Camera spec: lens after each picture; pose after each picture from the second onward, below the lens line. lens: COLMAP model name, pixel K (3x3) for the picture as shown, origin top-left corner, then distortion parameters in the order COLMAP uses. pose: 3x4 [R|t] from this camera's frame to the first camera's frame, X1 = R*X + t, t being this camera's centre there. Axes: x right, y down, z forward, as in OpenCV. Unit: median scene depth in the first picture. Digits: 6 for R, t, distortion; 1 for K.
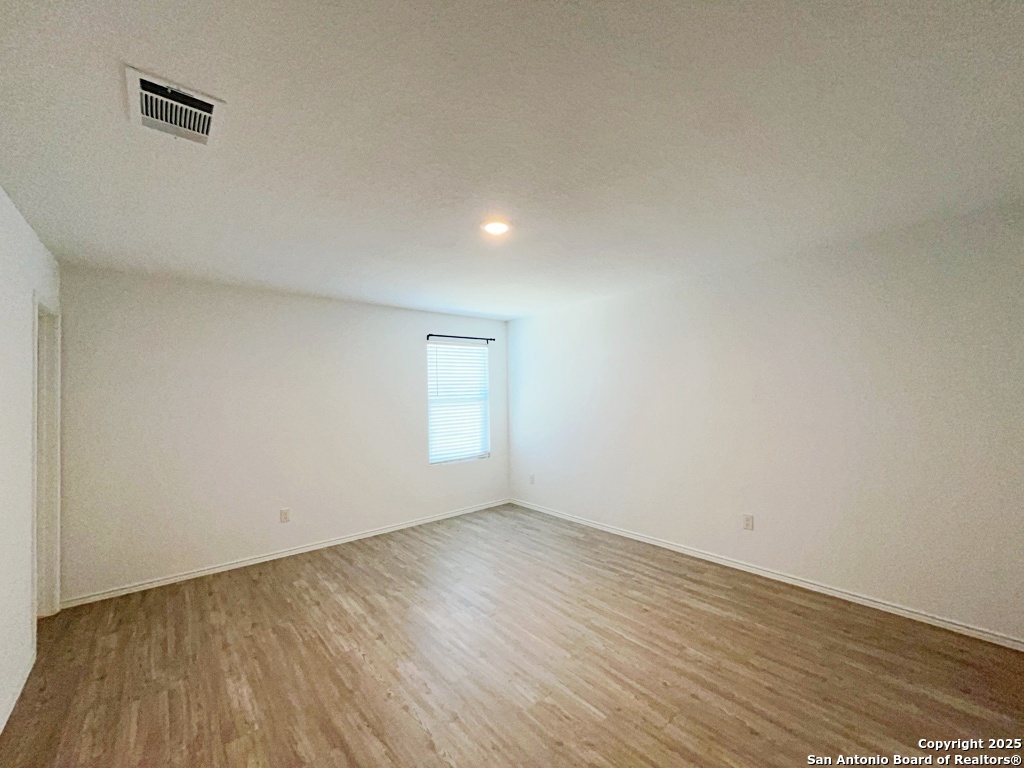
lens RADIAL K [[413.1, 0, 513.0], [0, 413.1, 386.8], [0, 0, 1]] dist [-0.004139, -0.000384]
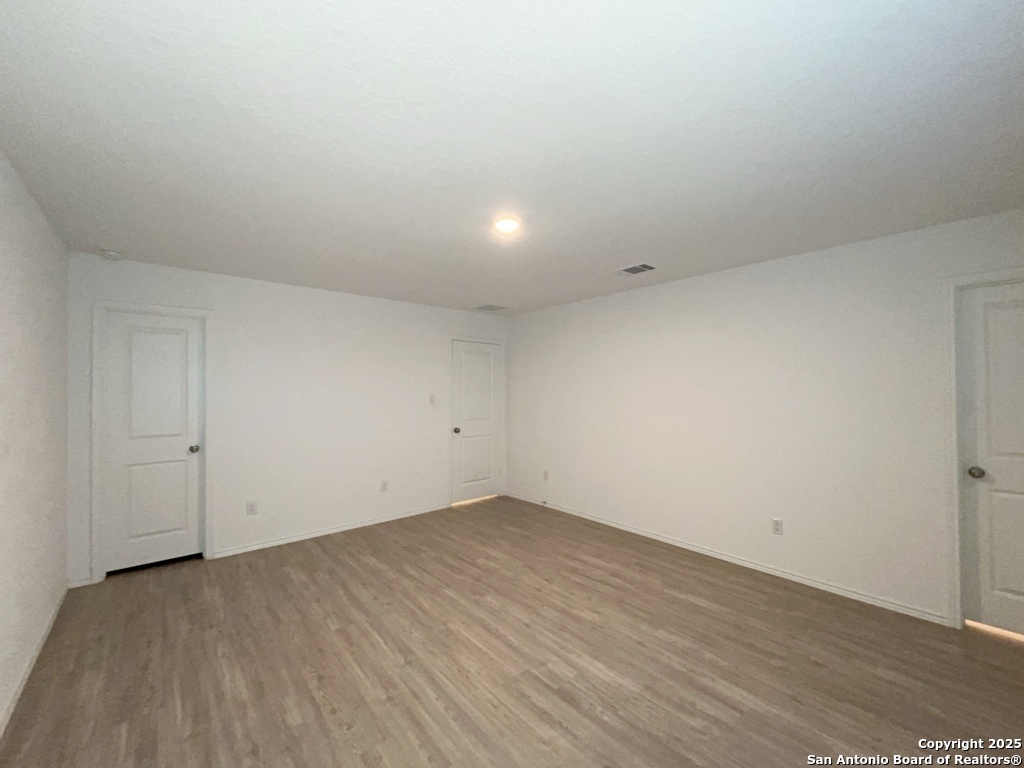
lens RADIAL K [[413.1, 0, 511.4], [0, 413.1, 387.5], [0, 0, 1]] dist [-0.004139, -0.000384]
pose [[-0.999809, 0.019139, -0.004056, -0.034267], [0.019225, 0.999564, -0.022426, 0.041651], [0.003625, -0.022500, -0.999740, 1.890534]]
